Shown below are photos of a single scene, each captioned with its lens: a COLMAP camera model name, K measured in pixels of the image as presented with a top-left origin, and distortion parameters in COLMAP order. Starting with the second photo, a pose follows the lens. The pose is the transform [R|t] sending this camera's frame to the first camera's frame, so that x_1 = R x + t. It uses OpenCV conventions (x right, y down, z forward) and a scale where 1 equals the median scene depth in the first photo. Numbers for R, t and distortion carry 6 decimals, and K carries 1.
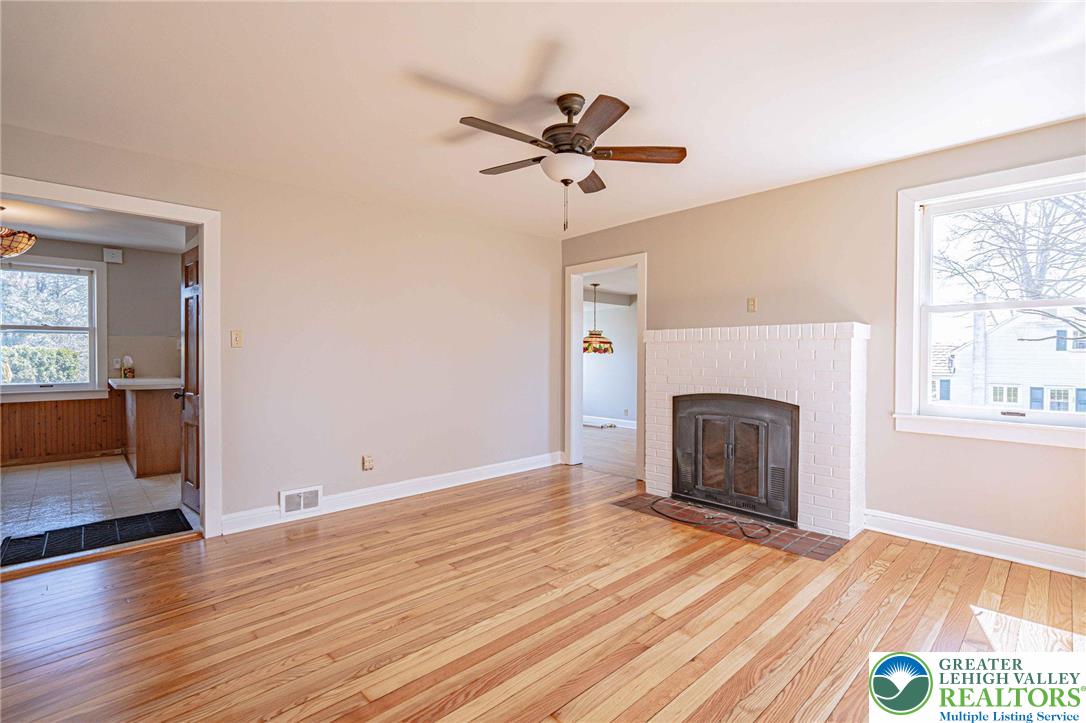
lens RADIAL K [[482.1, 0, 538.3], [0, 482.1, 354.6], [0, 0, 1]] dist [-0.003950, -0.000050]
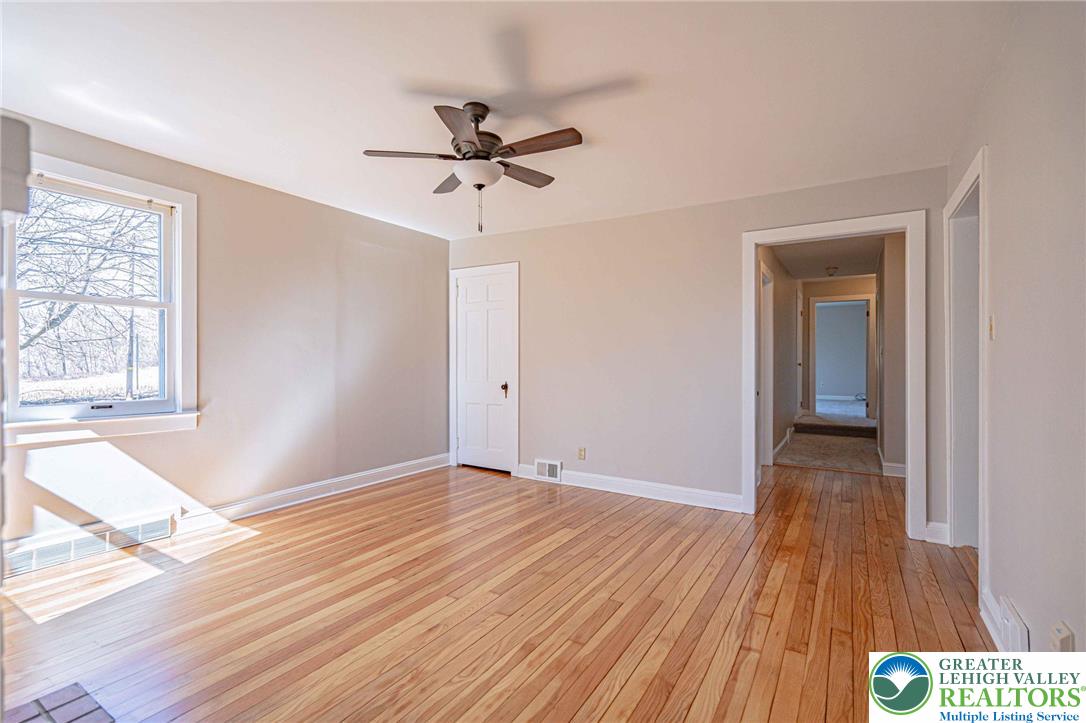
lens RADIAL K [[482.1, 0, 538.3], [0, 482.1, 354.6], [0, 0, 1]] dist [-0.003950, -0.000050]
pose [[-0.964246, -0.003516, -0.264984, 0.207185], [-0.003549, 0.999994, -0.000353, -0.001560], [0.264984, 0.000600, -0.964253, 2.007643]]
